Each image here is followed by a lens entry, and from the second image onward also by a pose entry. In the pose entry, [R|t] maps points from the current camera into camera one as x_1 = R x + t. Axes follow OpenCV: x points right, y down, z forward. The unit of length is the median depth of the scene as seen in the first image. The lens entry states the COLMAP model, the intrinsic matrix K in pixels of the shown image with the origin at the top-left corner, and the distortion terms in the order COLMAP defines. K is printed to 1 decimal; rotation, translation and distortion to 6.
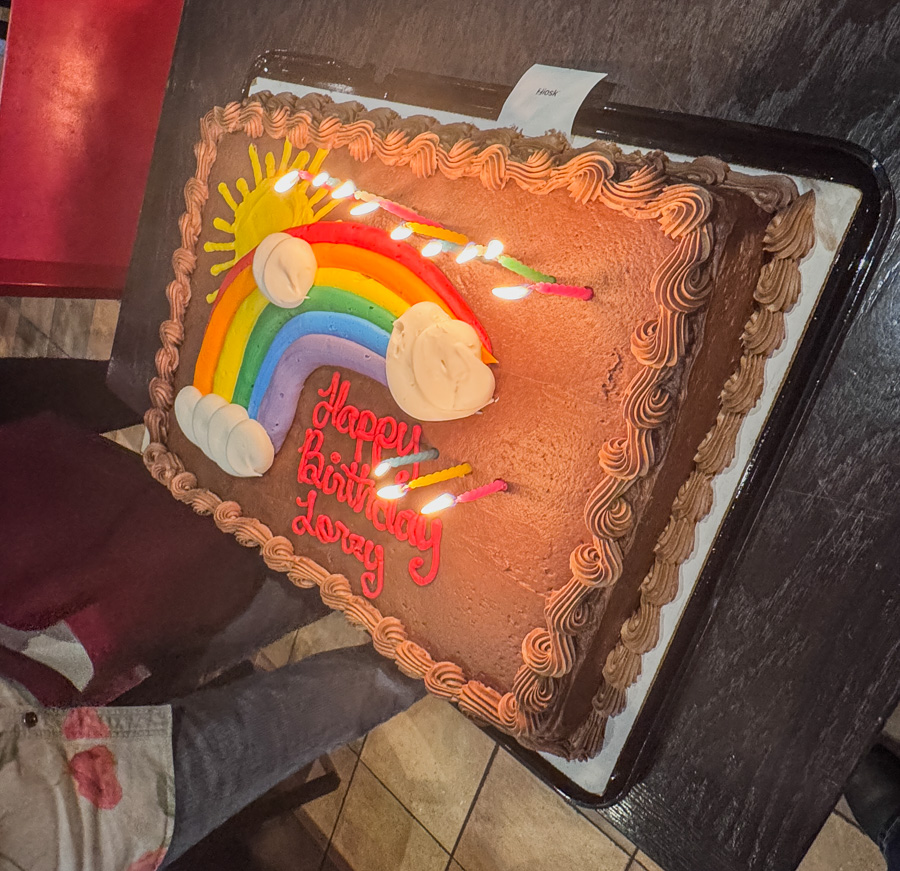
lens RADIAL K [[706.2, 0, 454.8], [0, 706.2, 430.1], [0, 0, 1]] dist [-0.004235, 0.005884]
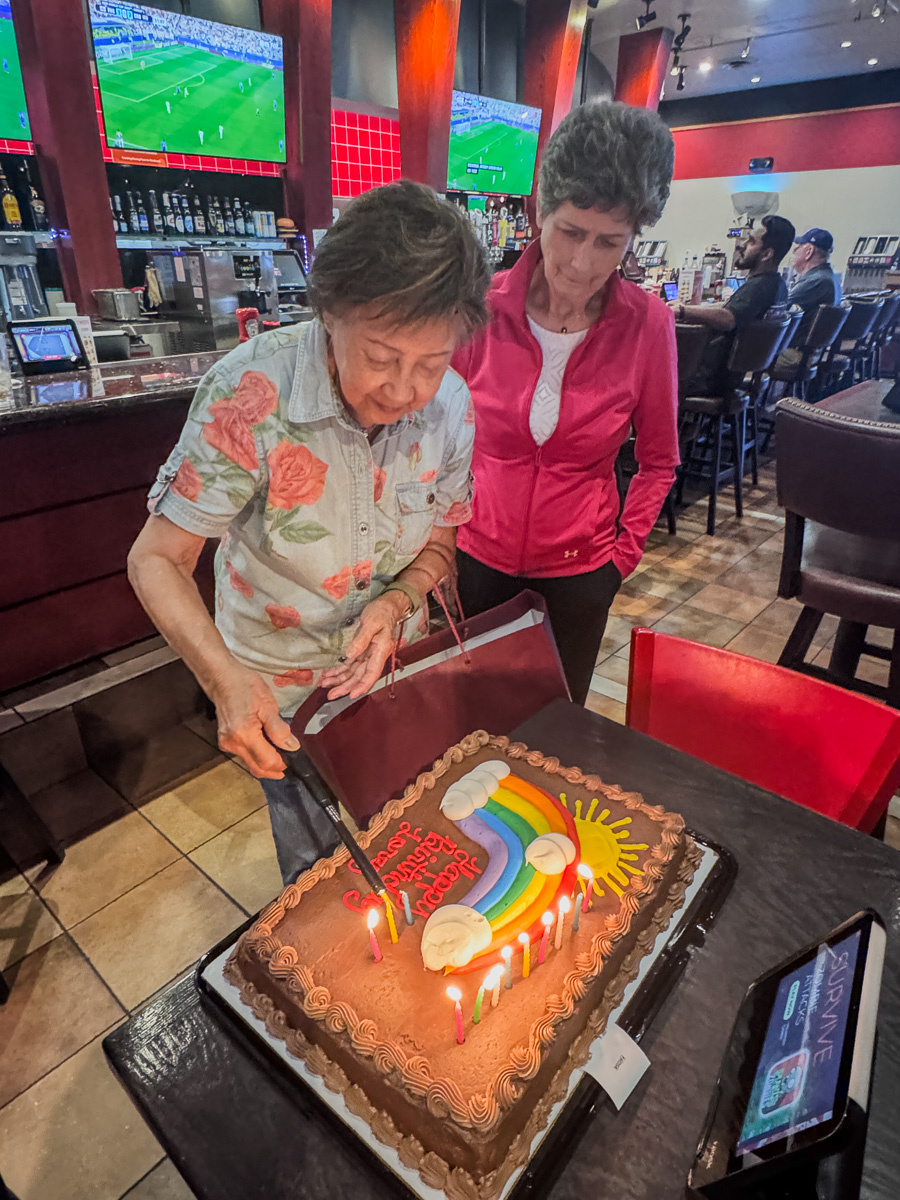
lens RADIAL K [[699.7, 0, 450.8], [0, 699.7, 600.4], [0, 0, 1]] dist [-0.004538, 0.000919]
pose [[-0.233261, 0.884636, -0.403743, -0.049525], [-0.957758, -0.137193, 0.252740, -0.323512], [0.168192, 0.445642, 0.879269, -0.702642]]
